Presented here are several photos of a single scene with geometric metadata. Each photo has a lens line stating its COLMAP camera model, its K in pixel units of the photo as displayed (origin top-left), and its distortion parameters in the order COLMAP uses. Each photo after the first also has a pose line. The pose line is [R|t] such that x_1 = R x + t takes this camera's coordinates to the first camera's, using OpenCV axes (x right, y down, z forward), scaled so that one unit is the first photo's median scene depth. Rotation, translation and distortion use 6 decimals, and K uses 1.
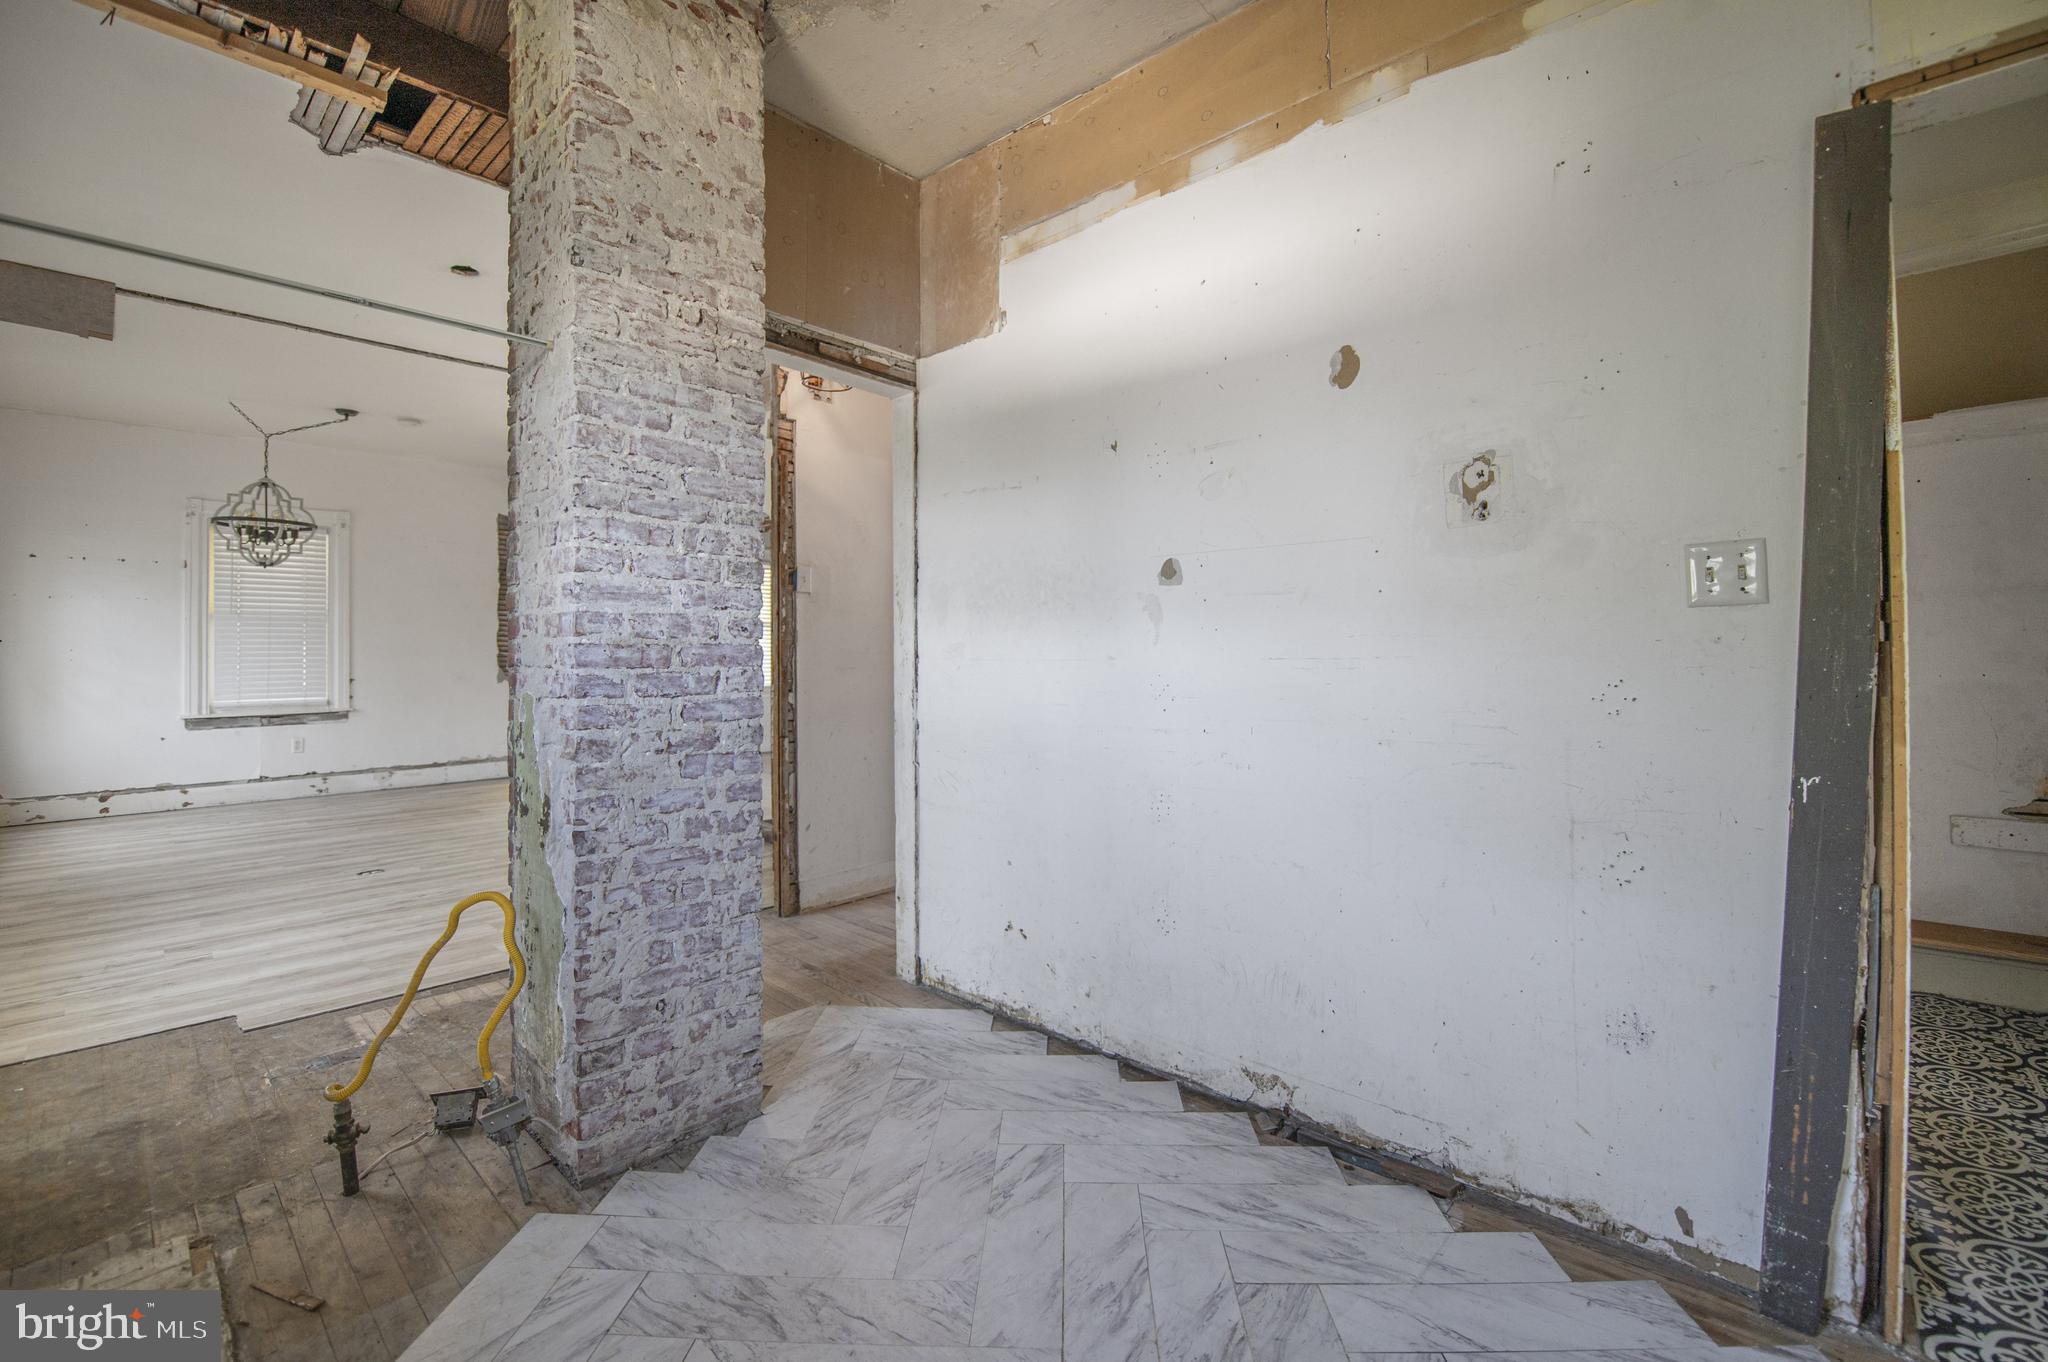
lens RADIAL K [[870.3, 0, 1030.1], [0, 870.3, 640.7], [0, 0, 1]] dist [-0.019291, -0.000381]
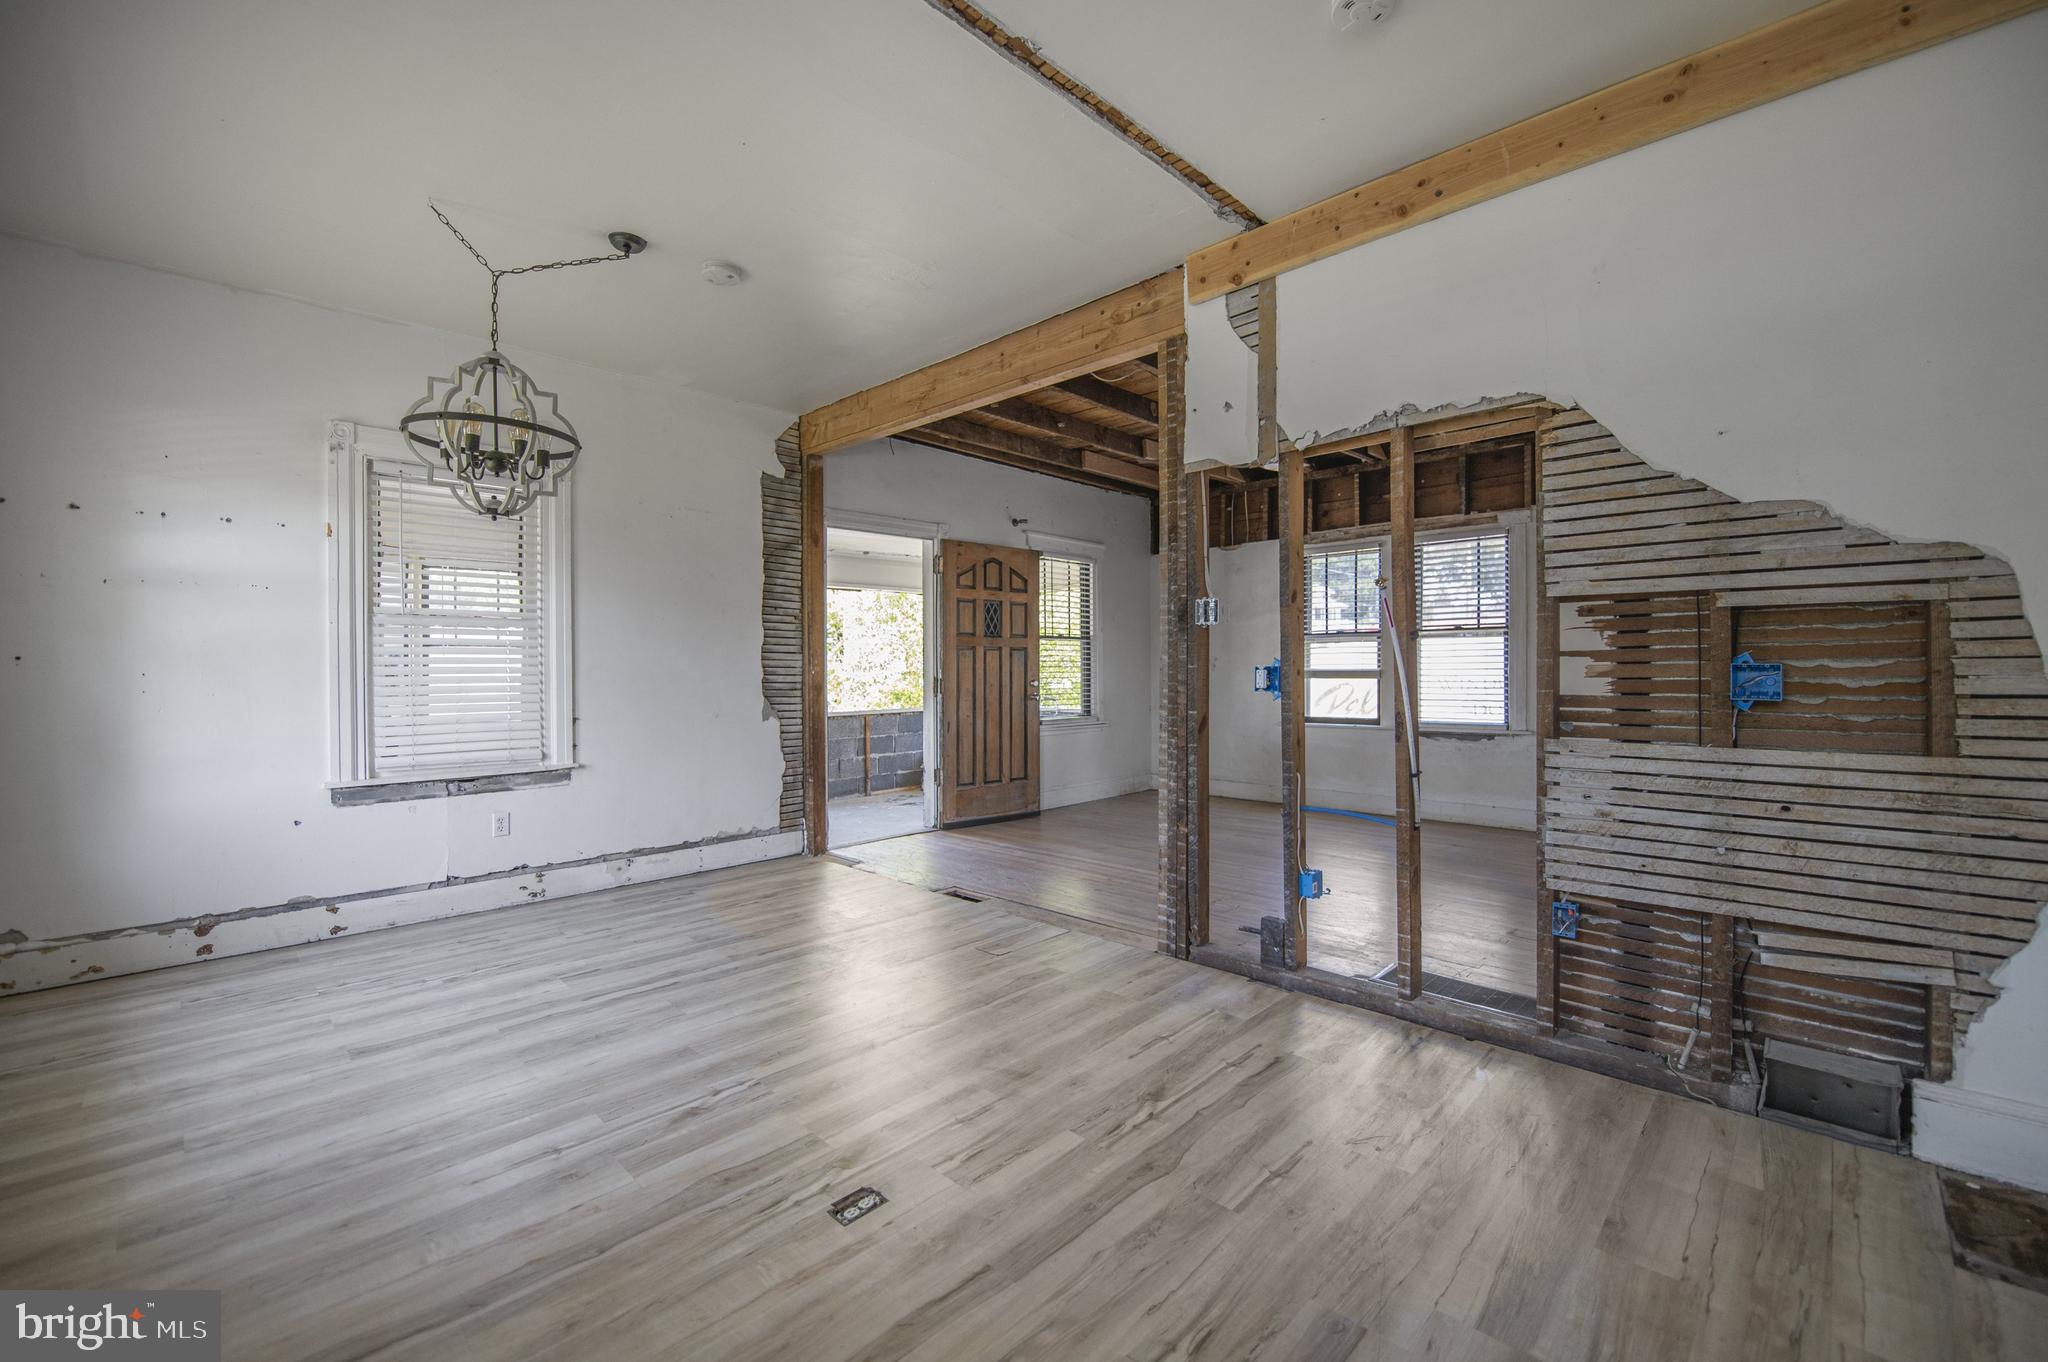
lens RADIAL K [[835.9, 0, 1033.8], [0, 835.9, 673.4], [0, 0, 1]] dist [-0.019647, -0.000544]
pose [[0.999715, -0.003512, -0.023622, -0.466528], [0.003829, 0.999903, 0.013411, 0.004316], [0.023573, -0.013498, 0.999631, 0.419140]]
